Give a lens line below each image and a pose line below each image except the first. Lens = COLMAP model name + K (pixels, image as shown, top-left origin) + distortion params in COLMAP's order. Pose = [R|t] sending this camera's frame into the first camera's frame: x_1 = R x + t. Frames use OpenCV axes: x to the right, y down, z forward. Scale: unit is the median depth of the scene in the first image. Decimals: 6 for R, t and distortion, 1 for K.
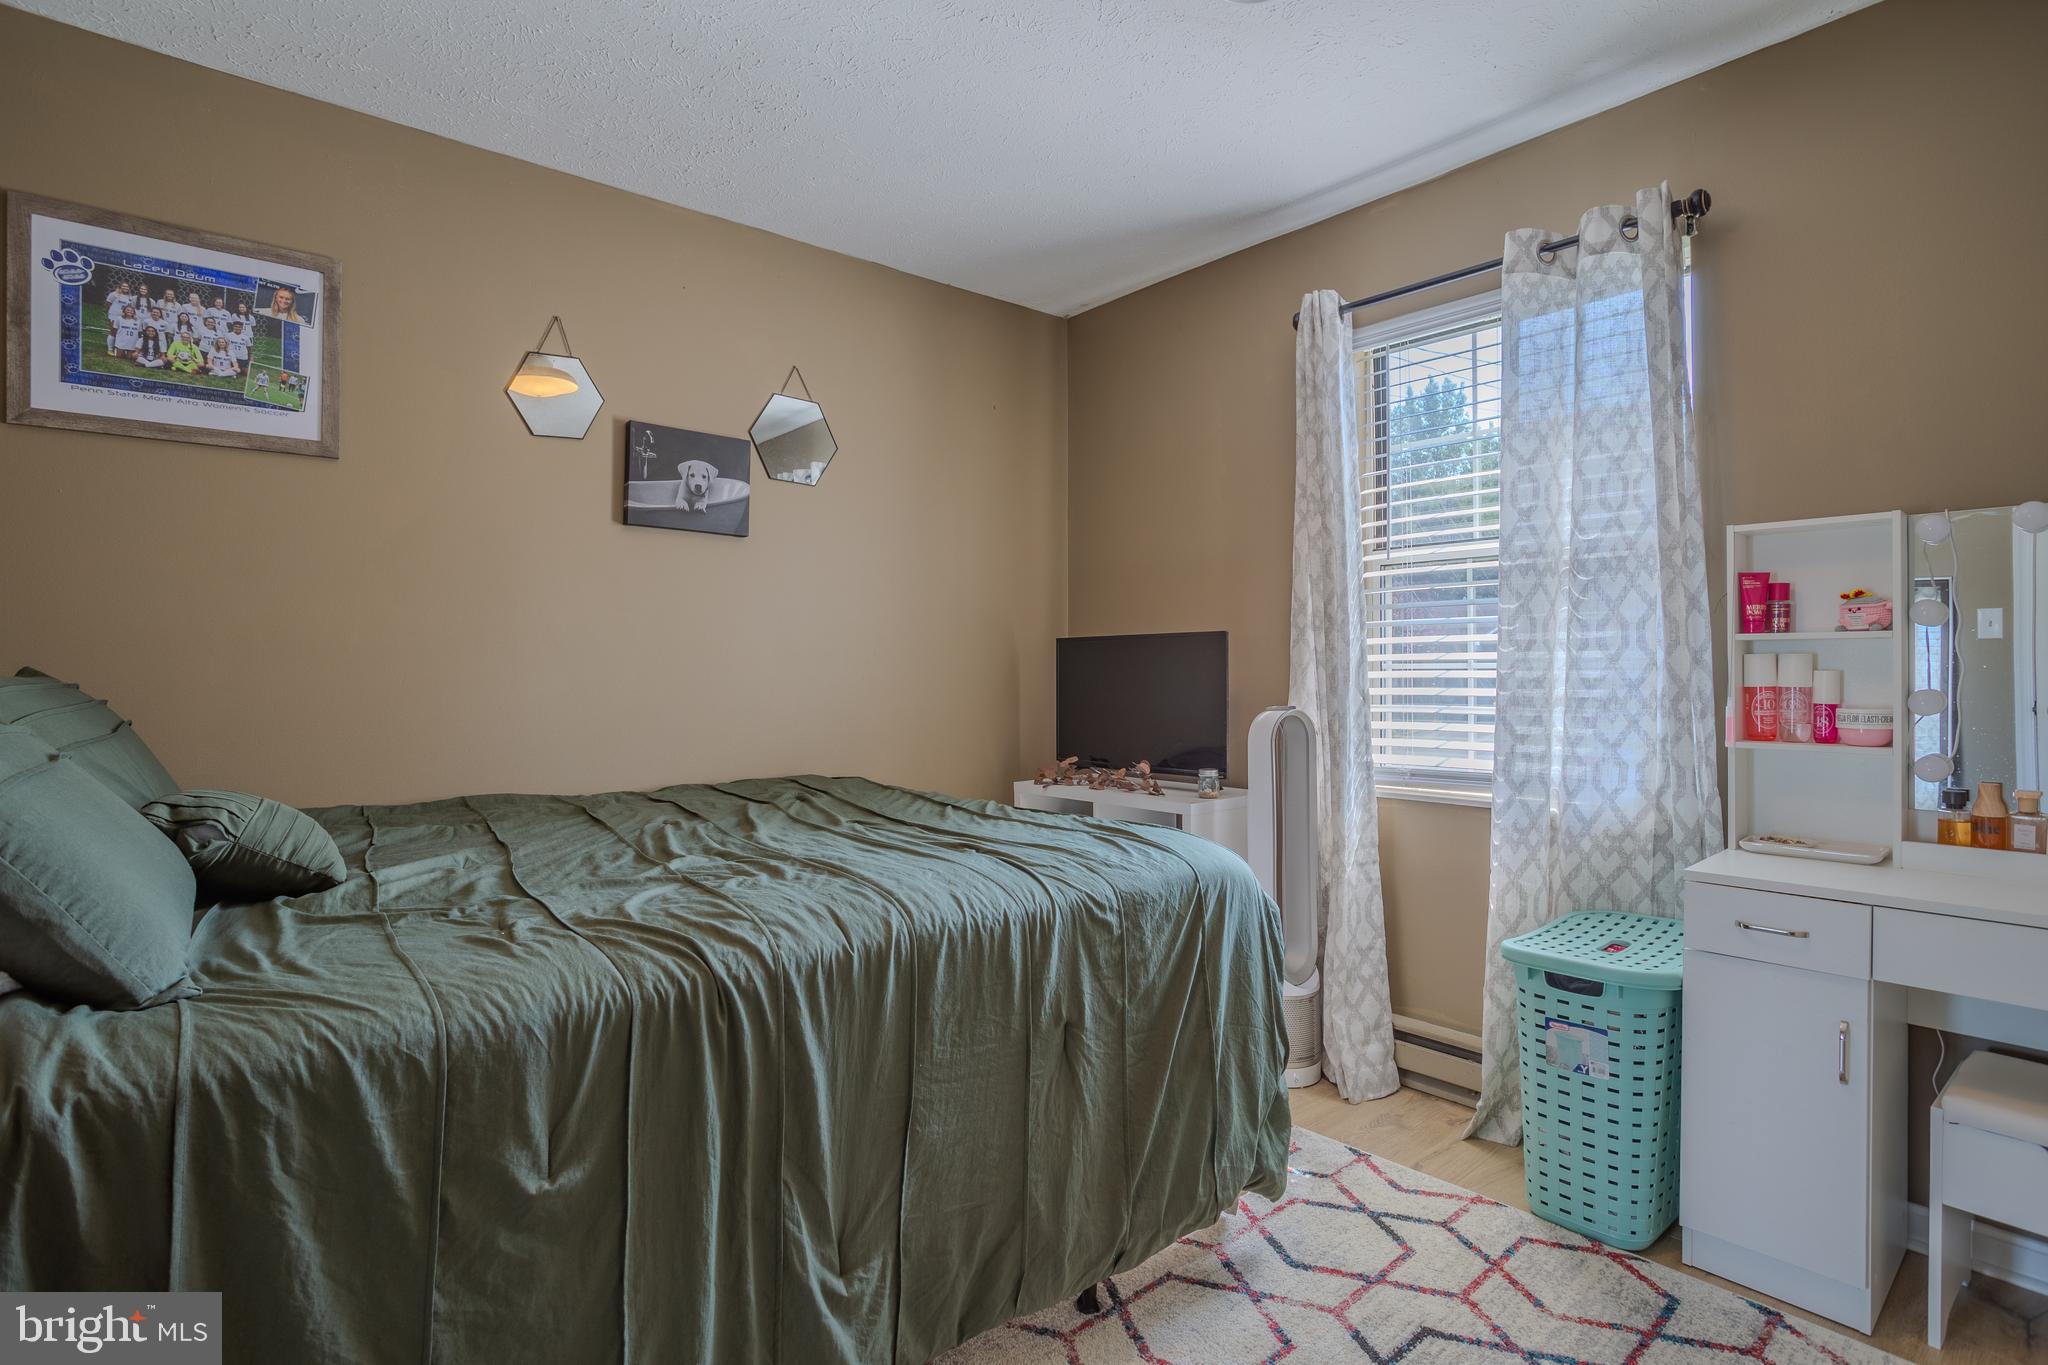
lens RADIAL K [[1010.0, 0, 1004.2], [0, 1010.0, 677.3], [0, 0, 1]] dist [-0.072032, 0.028621]
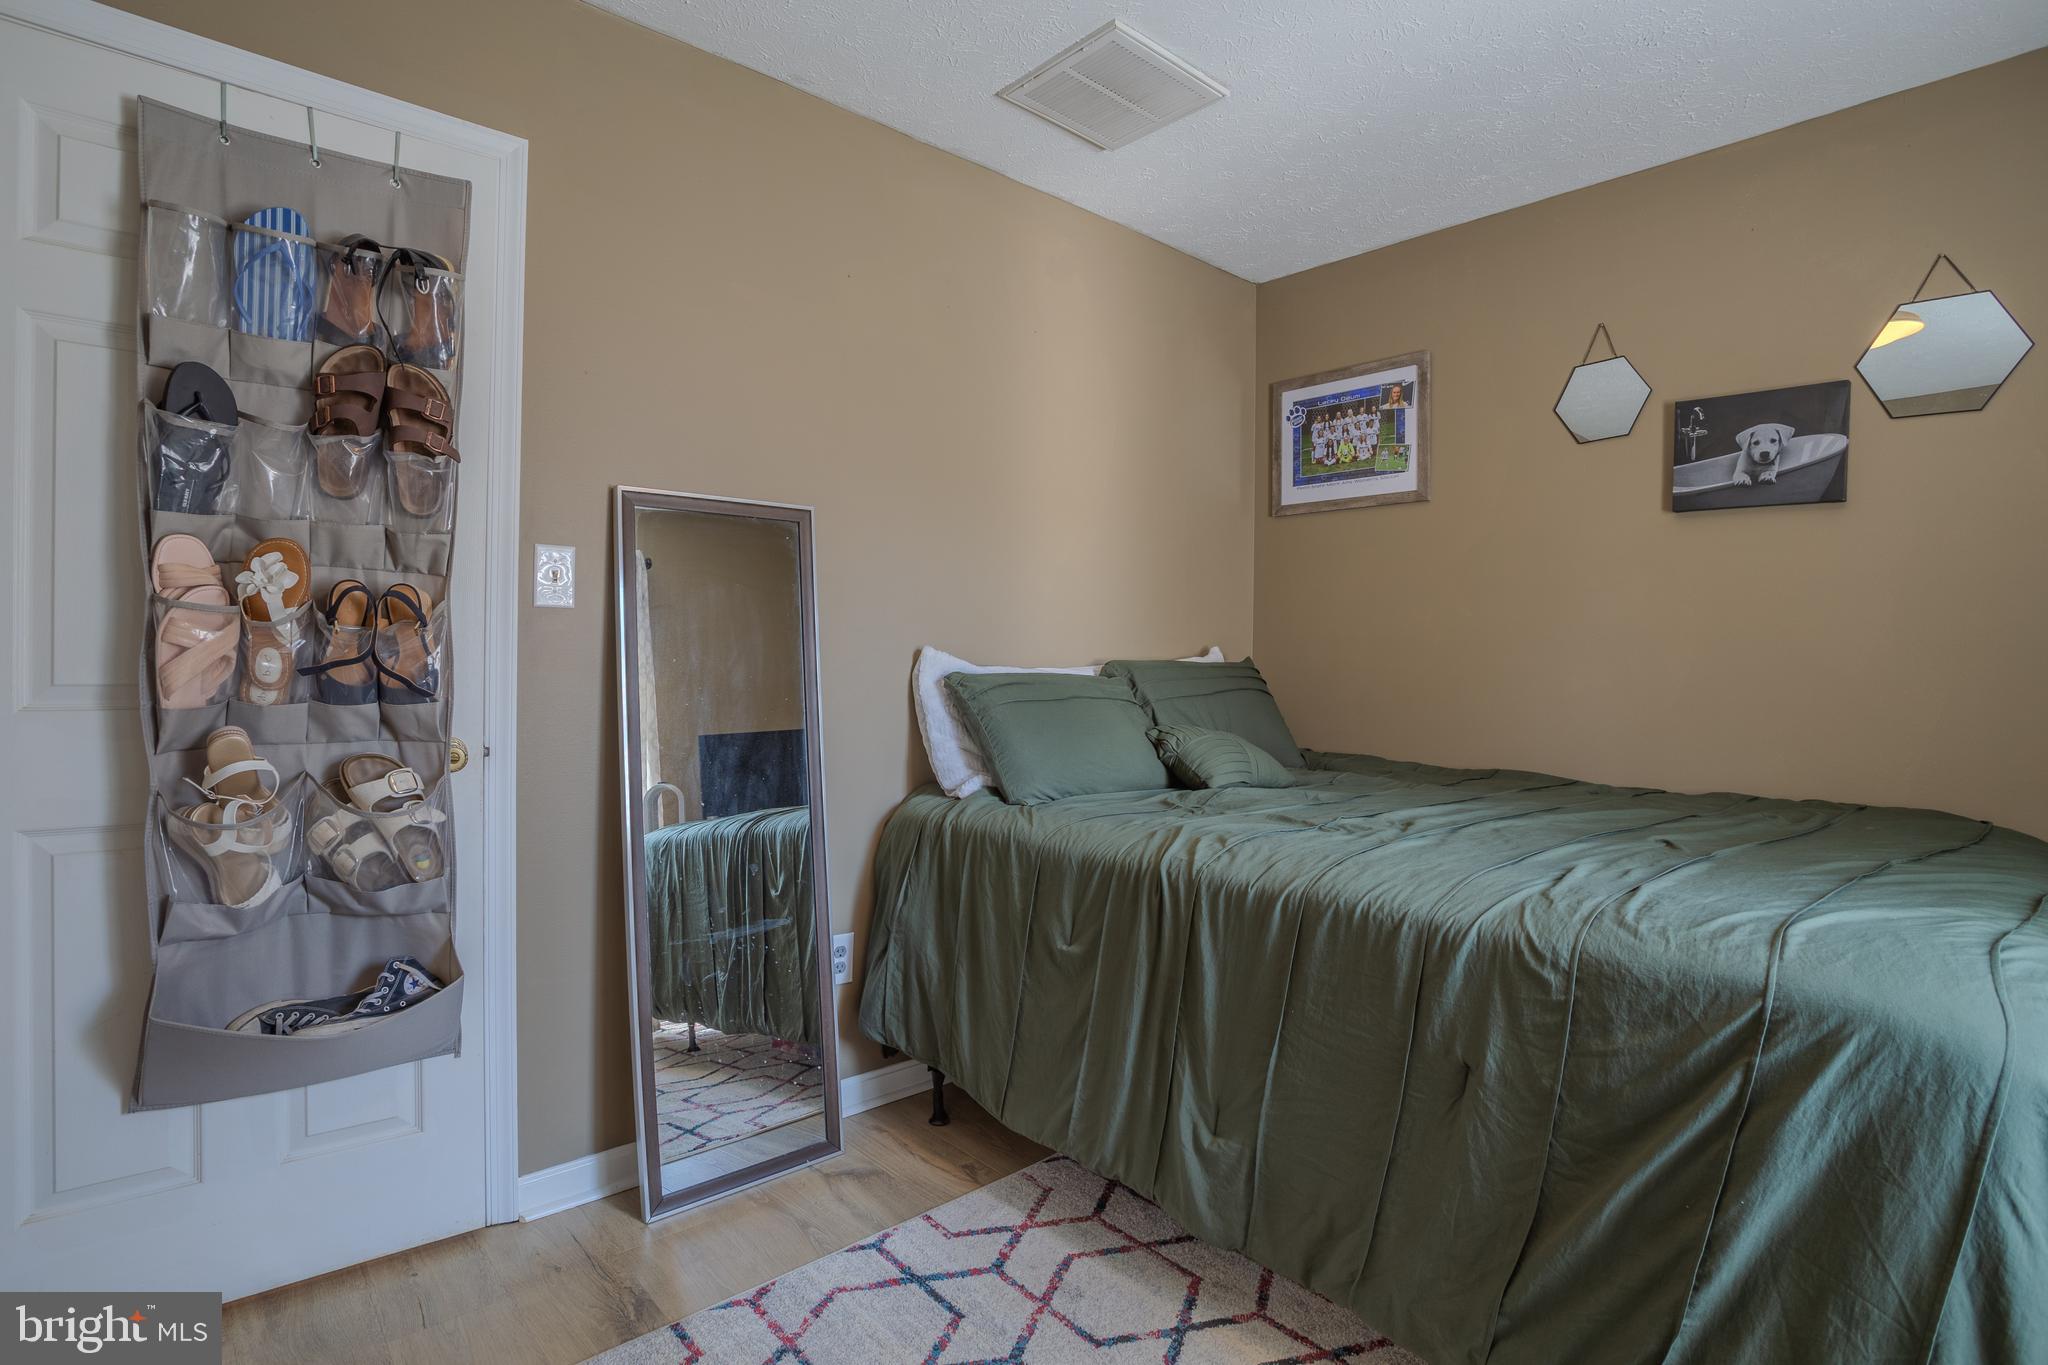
lens RADIAL K [[1010.0, 0, 1014.0], [0, 1010.0, 678.0], [0, 0, 1]] dist [-0.072032, 0.028621]
pose [[0.027836, 0.022269, -0.999364, 0.688319], [-0.019074, 0.999582, 0.021743, -0.003601], [0.999430, 0.018457, 0.028250, 0.435067]]
